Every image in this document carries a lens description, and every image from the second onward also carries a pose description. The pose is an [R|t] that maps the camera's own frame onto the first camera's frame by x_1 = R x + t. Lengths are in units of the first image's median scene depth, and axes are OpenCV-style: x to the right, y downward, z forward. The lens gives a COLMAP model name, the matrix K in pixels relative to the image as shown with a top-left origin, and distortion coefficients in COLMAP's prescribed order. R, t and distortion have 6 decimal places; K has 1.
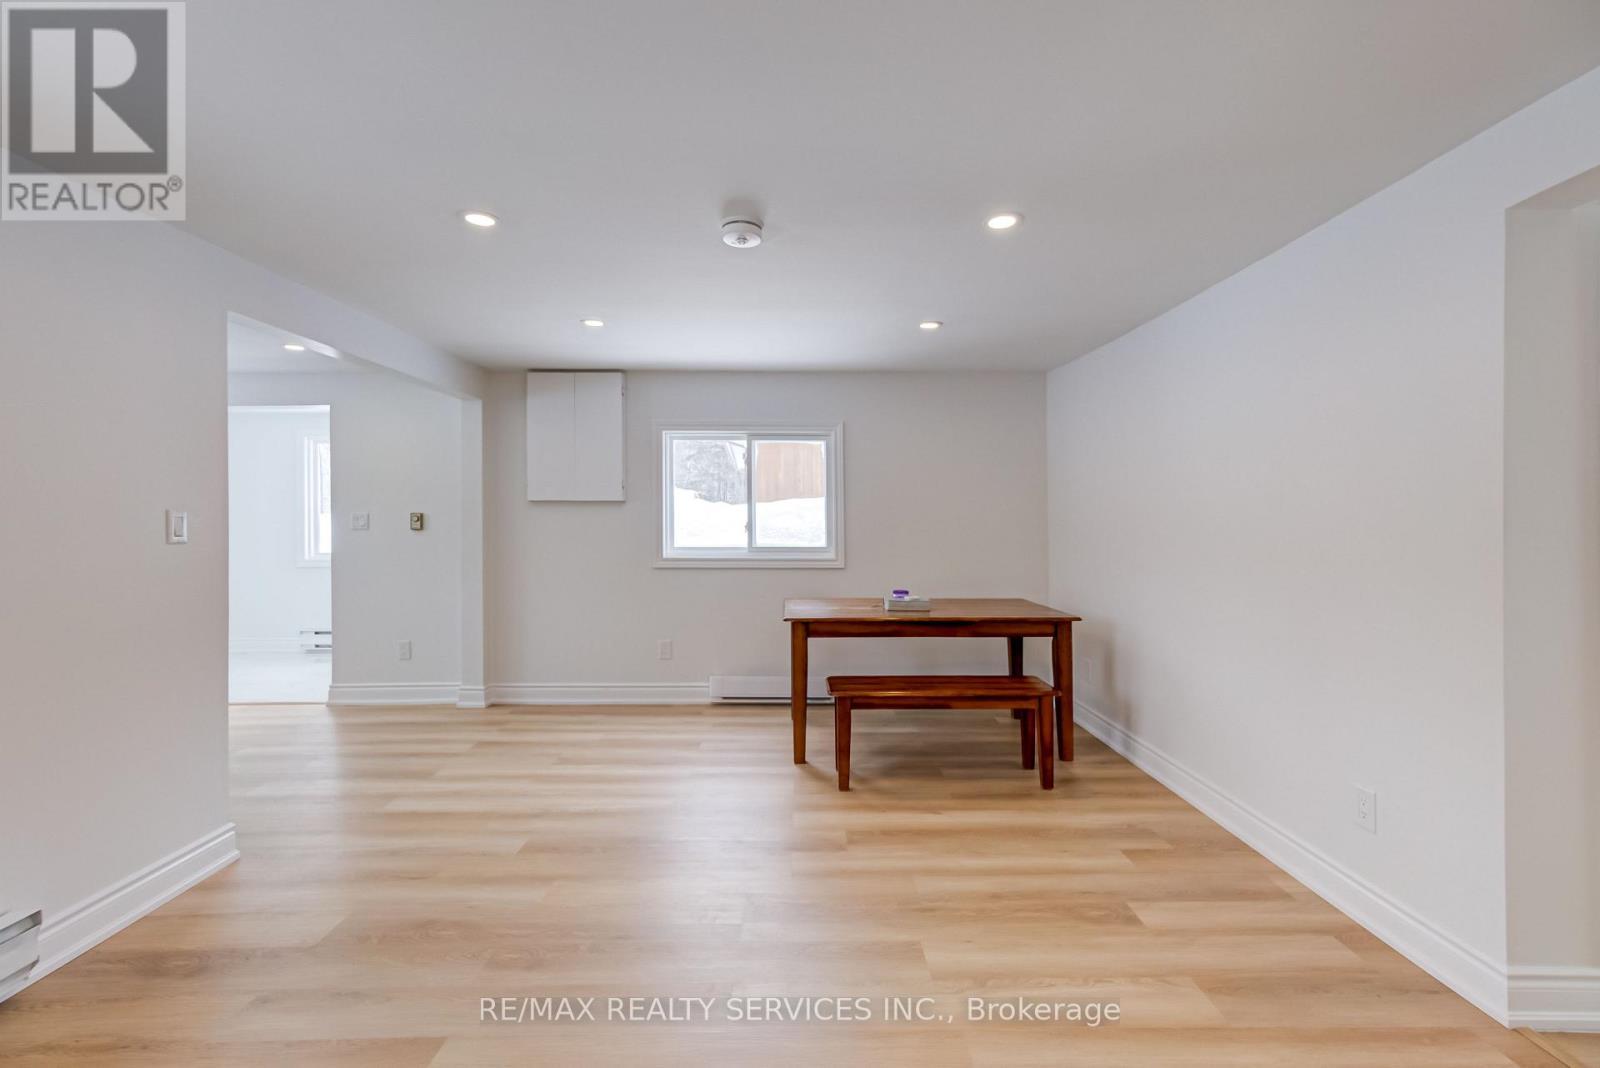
lens RADIAL K [[699.7, 0, 798.7], [0, 699.7, 513.9], [0, 0, 1]] dist [-0.004076, 0.007422]
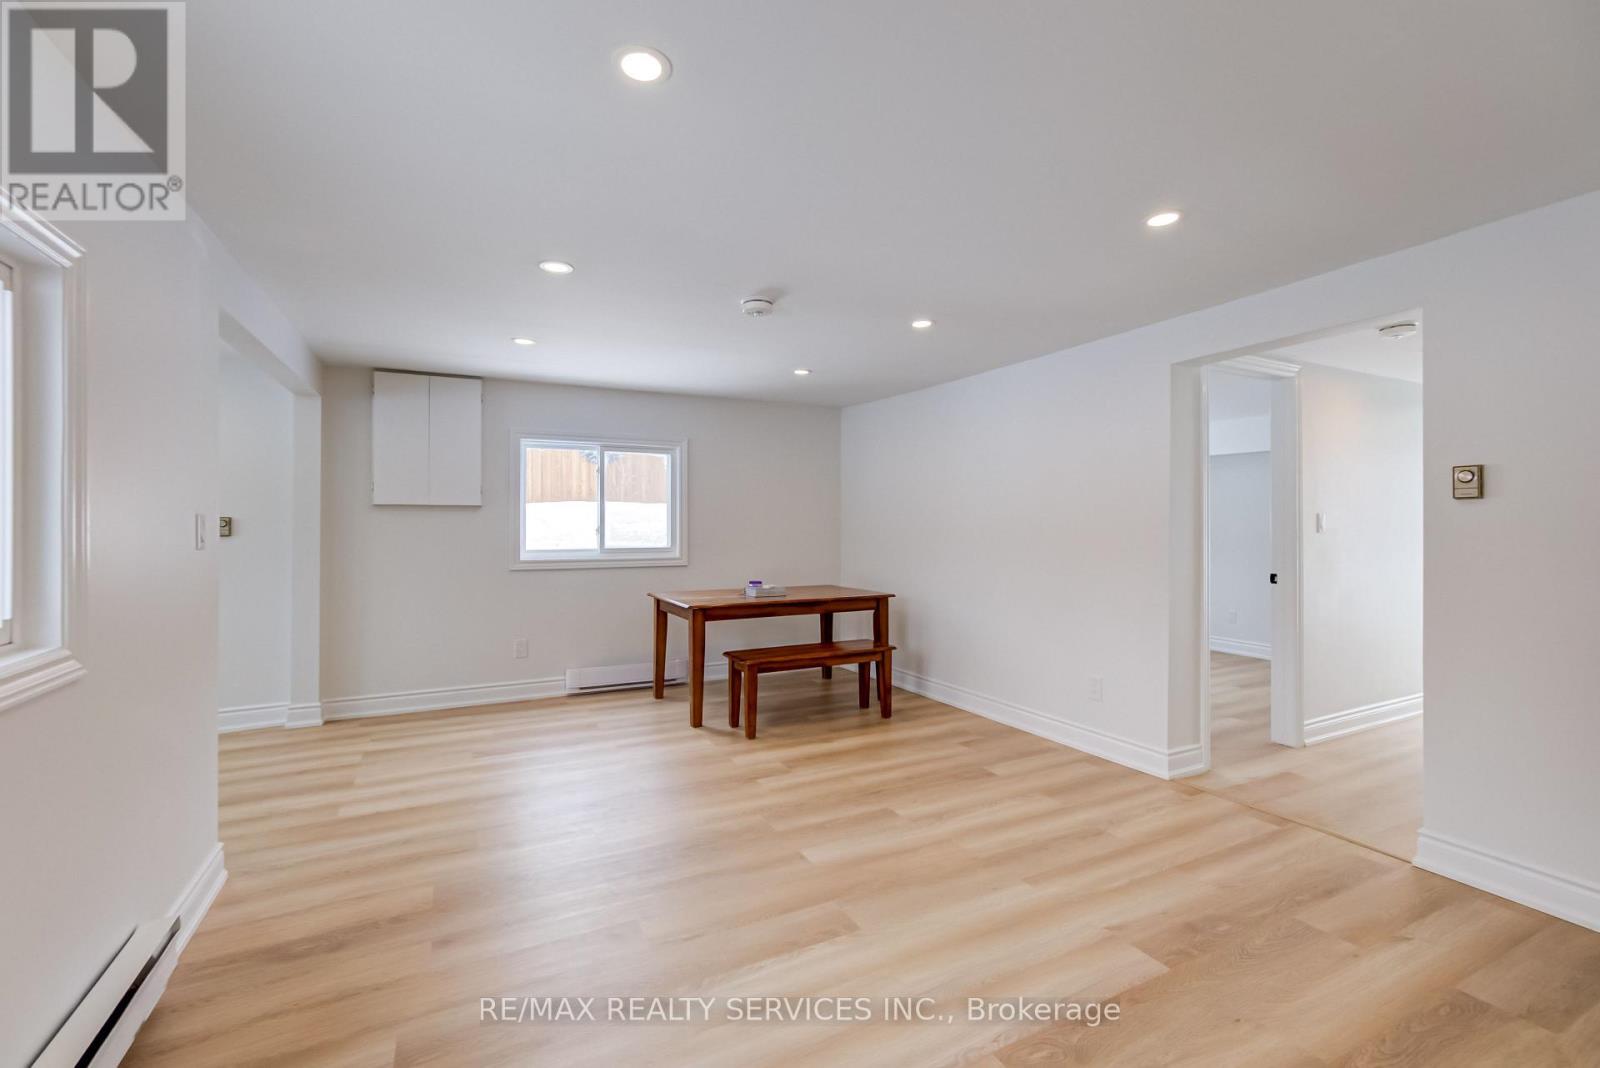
lens RADIAL K [[692.2, 0, 781.2], [0, 692.2, 521.7], [0, 0, 1]] dist [-0.001498, 0.000783]
pose [[0.903165, -0.001262, 0.429291, -0.327561], [-0.001179, 0.999985, 0.005421, -0.001270], [-0.429291, -0.005402, 0.903150, -0.111693]]
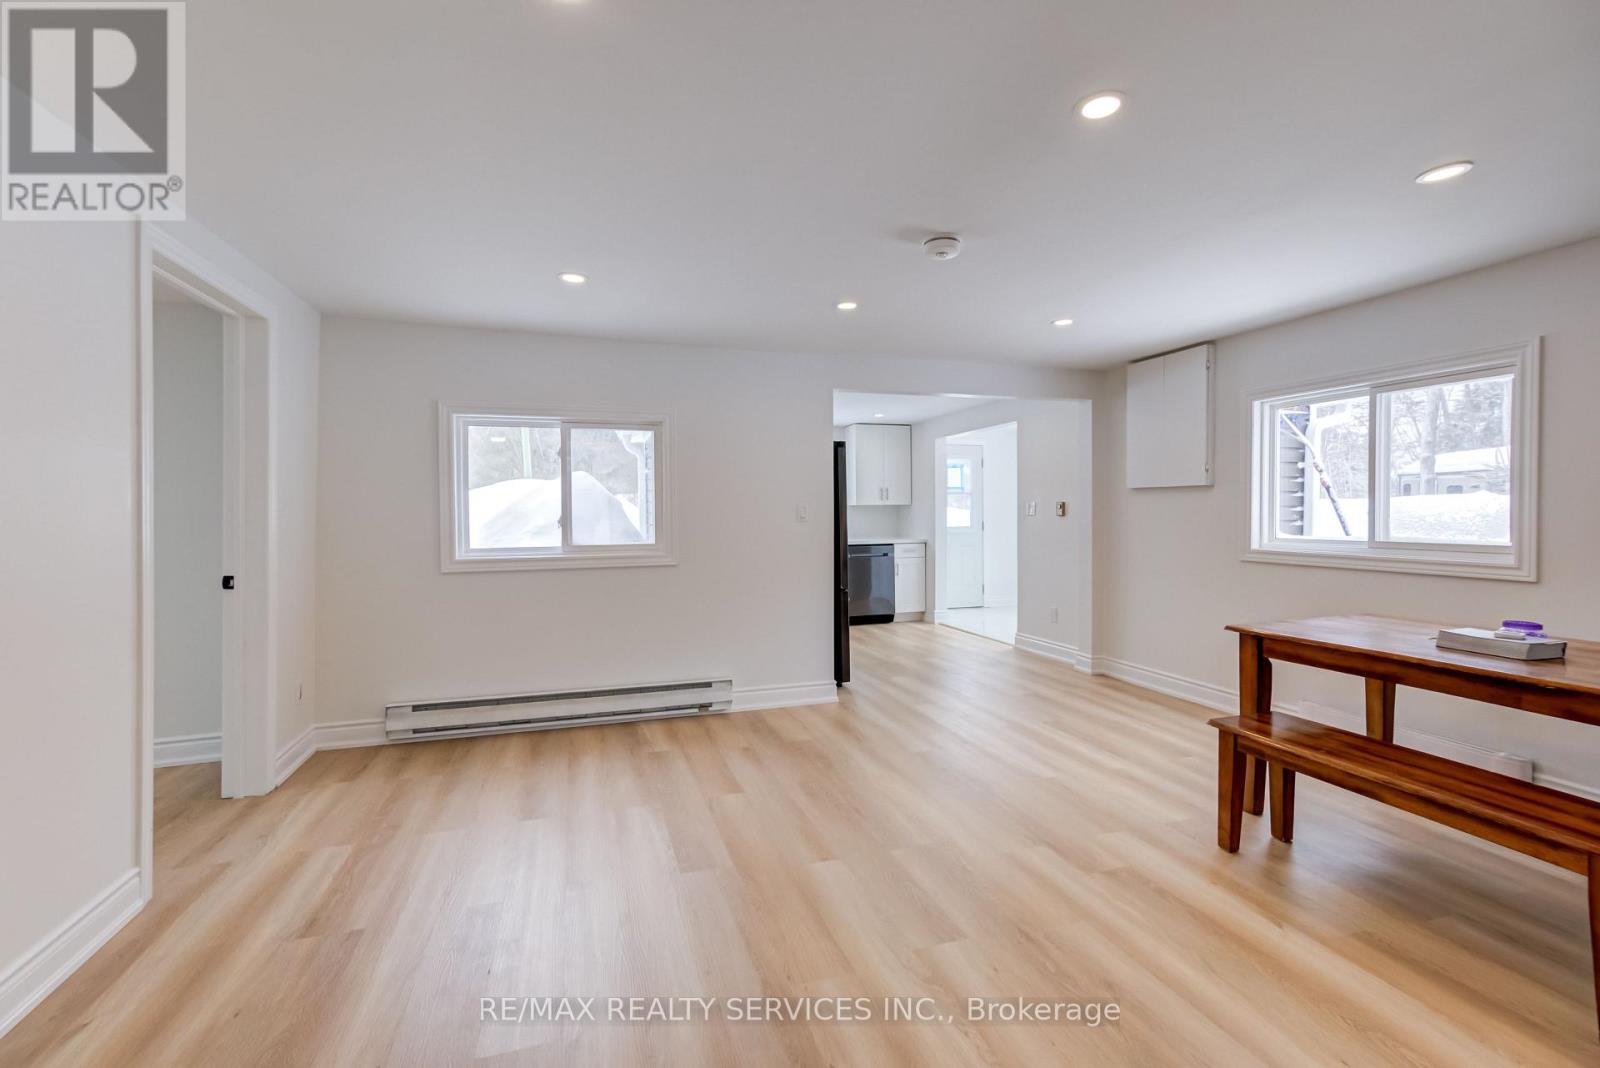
lens RADIAL K [[681.4, 0, 796.2], [0, 681.4, 515.4], [0, 0, 1]] dist [0.016603, 0.000246]
pose [[0.307133, 0.002538, -0.951663, 0.503212], [0.015532, 0.999850, 0.007679, 0.006379], [0.951540, -0.017140, 0.307047, 0.244690]]
